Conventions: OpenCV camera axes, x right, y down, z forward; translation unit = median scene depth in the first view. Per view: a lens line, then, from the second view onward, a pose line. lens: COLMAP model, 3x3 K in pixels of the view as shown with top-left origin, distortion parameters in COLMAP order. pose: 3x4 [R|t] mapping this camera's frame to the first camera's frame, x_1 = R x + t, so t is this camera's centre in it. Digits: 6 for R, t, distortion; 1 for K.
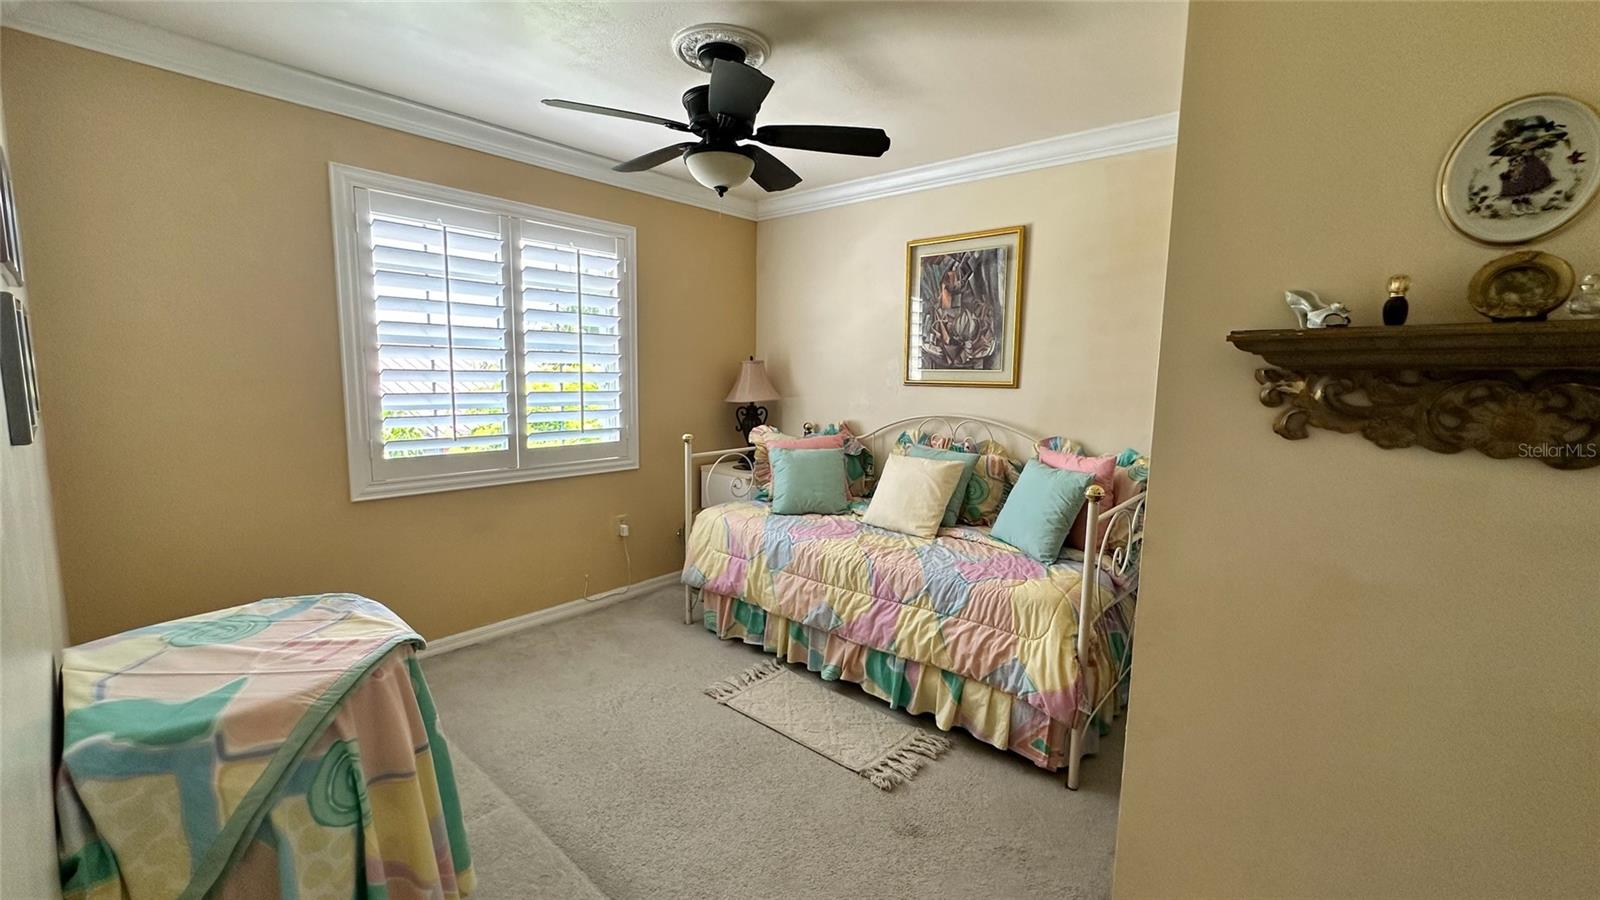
lens RADIAL K [[644.3, 0, 801.7], [0, 644.3, 447.0], [0, 0, 1]] dist [-0.000471, 0.000026]
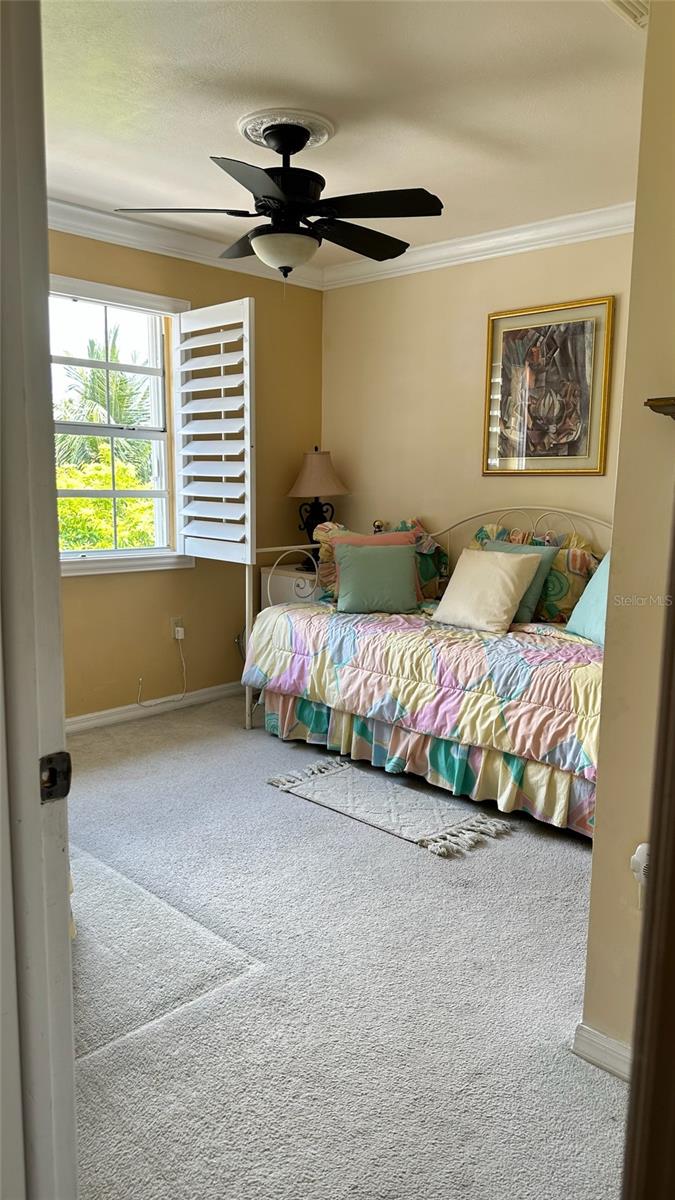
lens RADIAL K [[838.6, 0, 333.2], [0, 838.6, 605.7], [0, 0, 1]] dist [0.086053, -0.007937]
pose [[0.998272, 0.006080, -0.058454, 0.022000], [-0.004067, 0.999397, 0.034486, 0.056280], [0.058629, -0.034188, 0.997694, -0.245189]]
